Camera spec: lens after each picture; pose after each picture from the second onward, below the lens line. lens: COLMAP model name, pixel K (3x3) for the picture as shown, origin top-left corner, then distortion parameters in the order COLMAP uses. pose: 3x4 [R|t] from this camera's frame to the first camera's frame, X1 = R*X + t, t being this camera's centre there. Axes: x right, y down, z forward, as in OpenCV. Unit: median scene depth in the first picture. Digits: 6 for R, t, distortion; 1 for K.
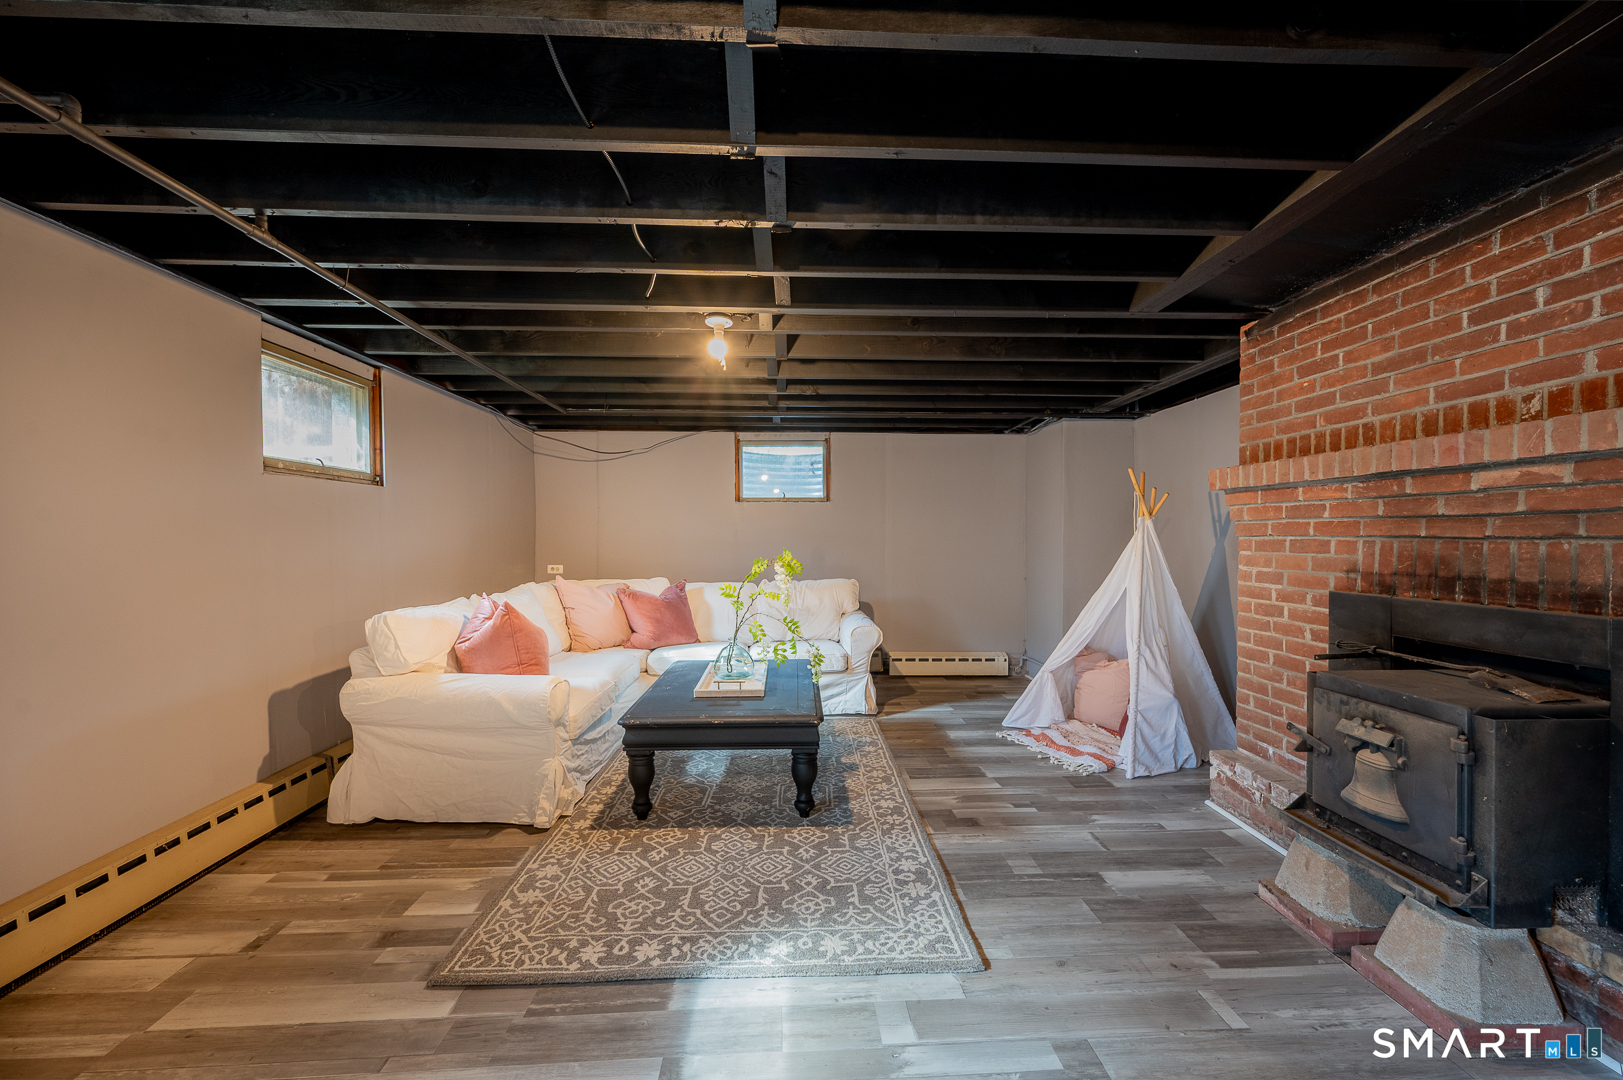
lens RADIAL K [[636.0, 0, 814.0], [0, 636.0, 546.7], [0, 0, 1]] dist [-0.000164, -0.000298]
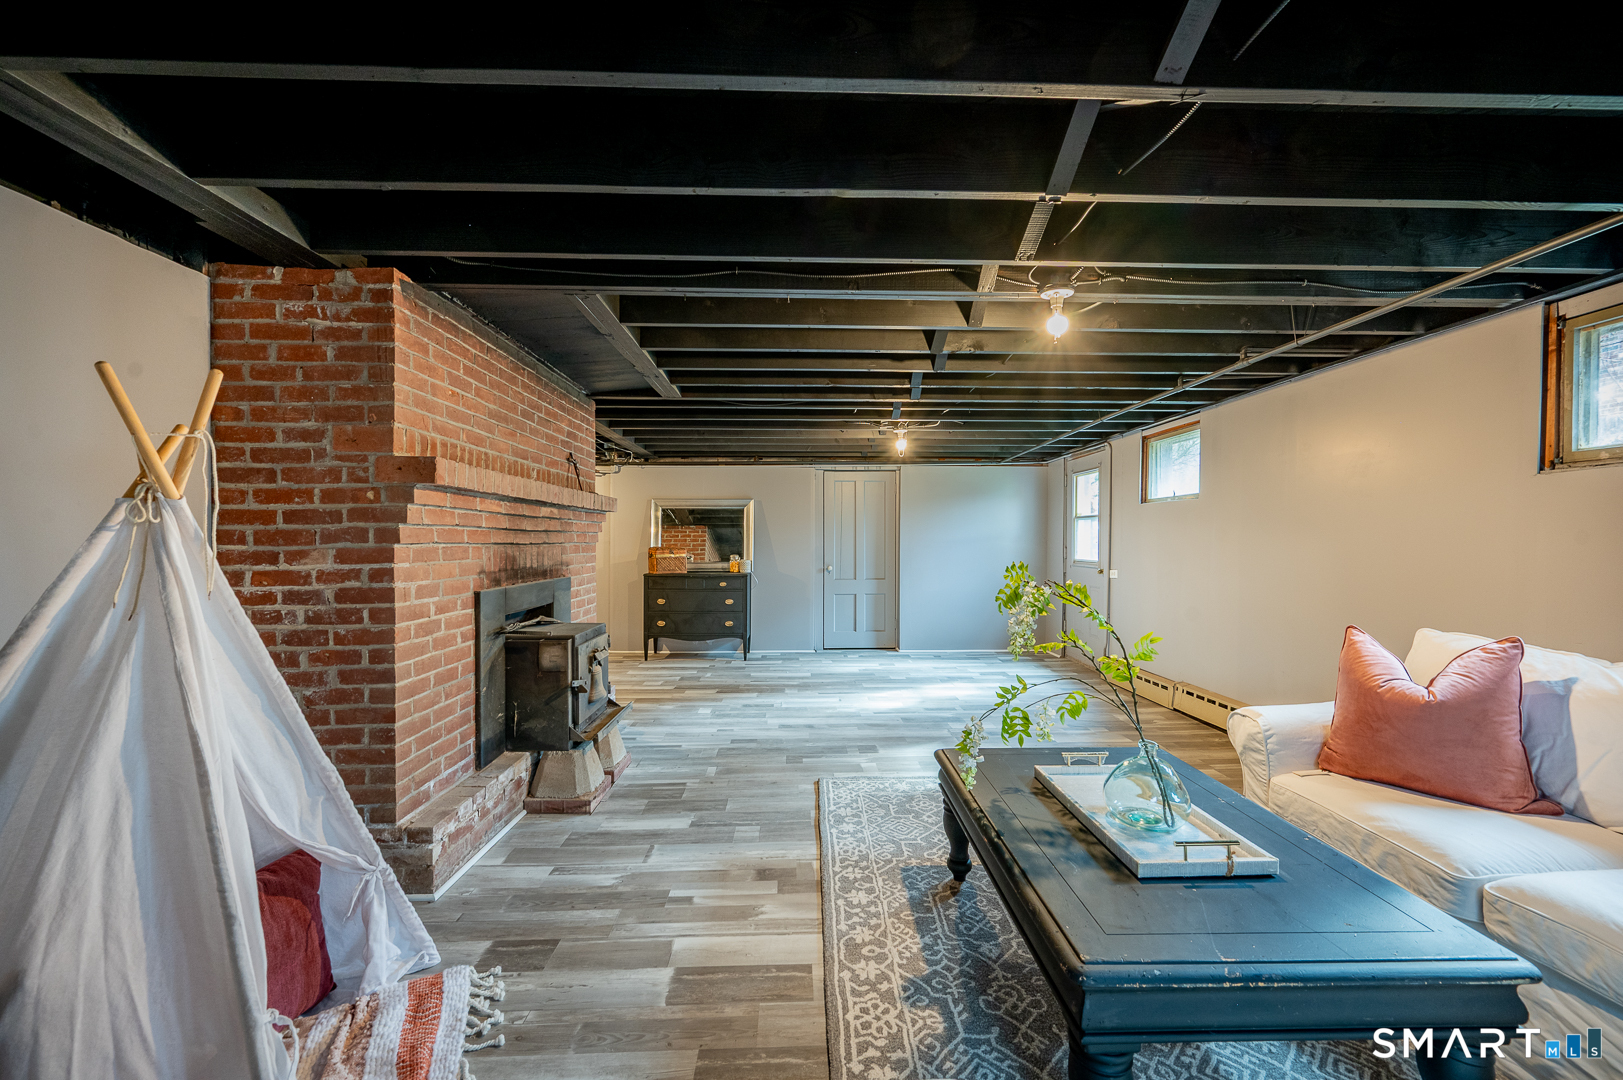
lens RADIAL K [[636.0, 0, 814.0], [0, 636.0, 546.7], [0, 0, 1]] dist [-0.000164, -0.000298]
pose [[-0.999854, -0.007768, 0.015240, 0.176837], [-0.007372, 0.999638, 0.025869, -0.040982], [-0.015435, 0.025753, -0.999549, 1.934771]]
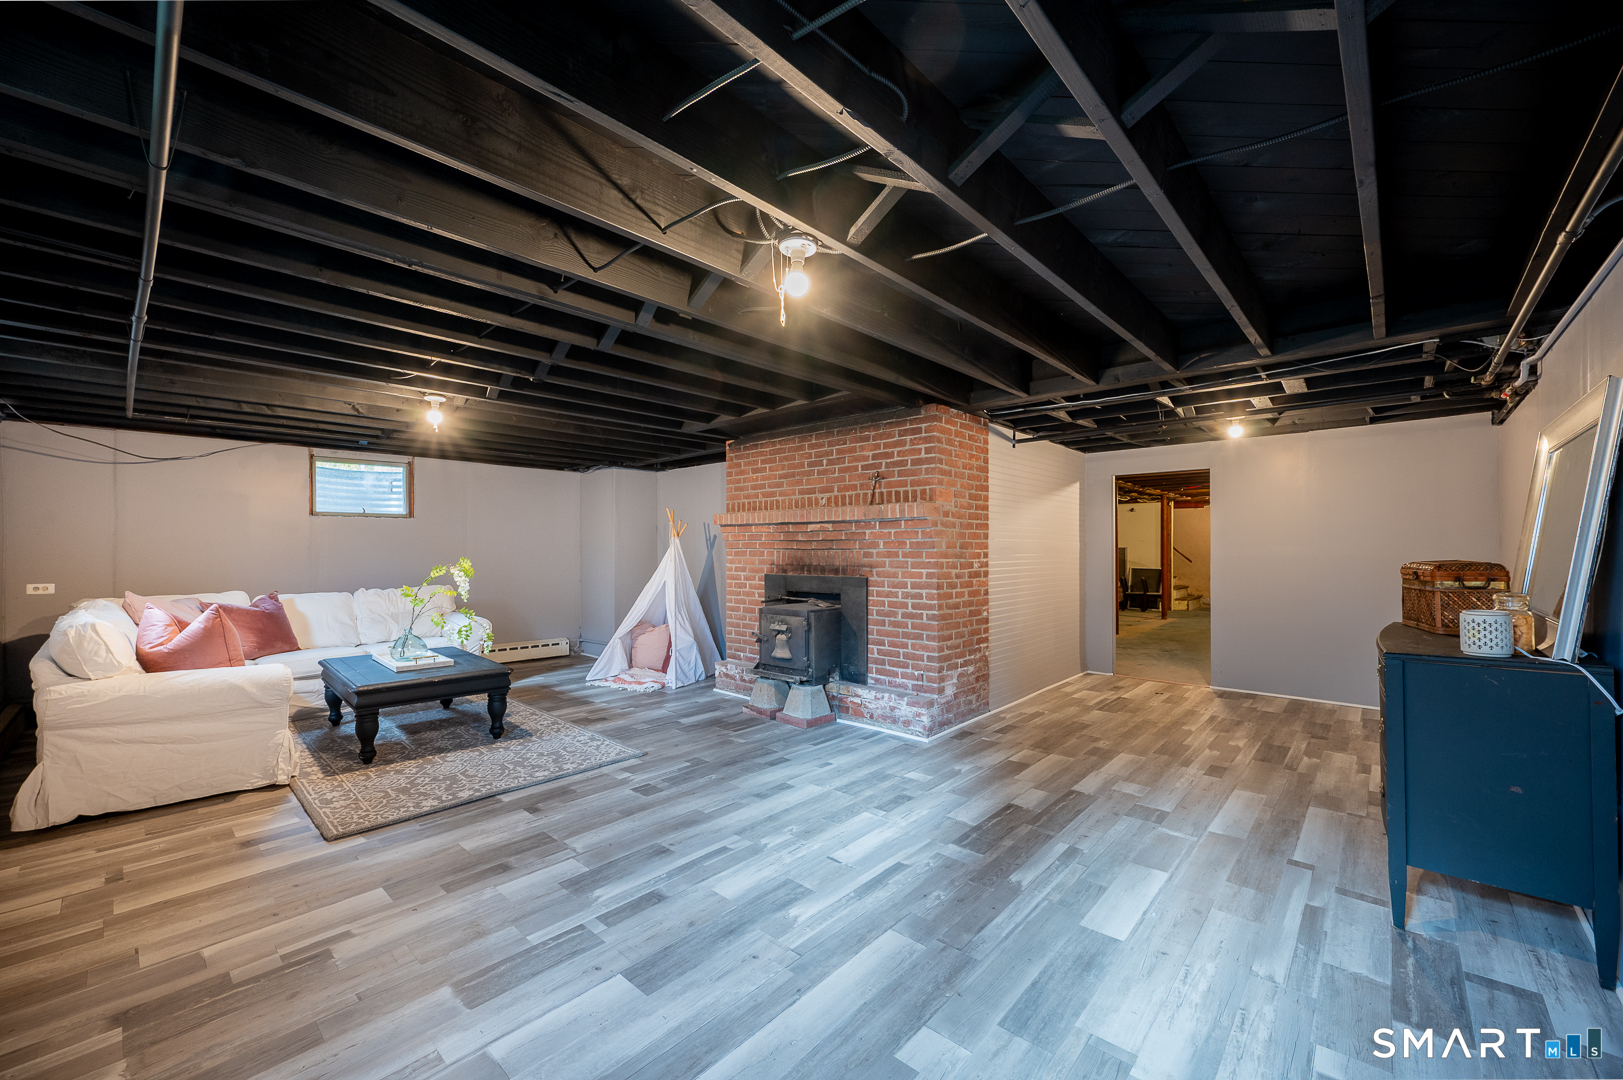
lens RADIAL K [[636.0, 0, 814.0], [0, 636.0, 546.7], [0, 0, 1]] dist [-0.000164, -0.000298]
pose [[0.704889, 0.001561, 0.709316, -0.574298], [0.012043, 0.999827, -0.014168, 0.008834], [-0.709216, 0.018529, 0.704748, -0.613757]]
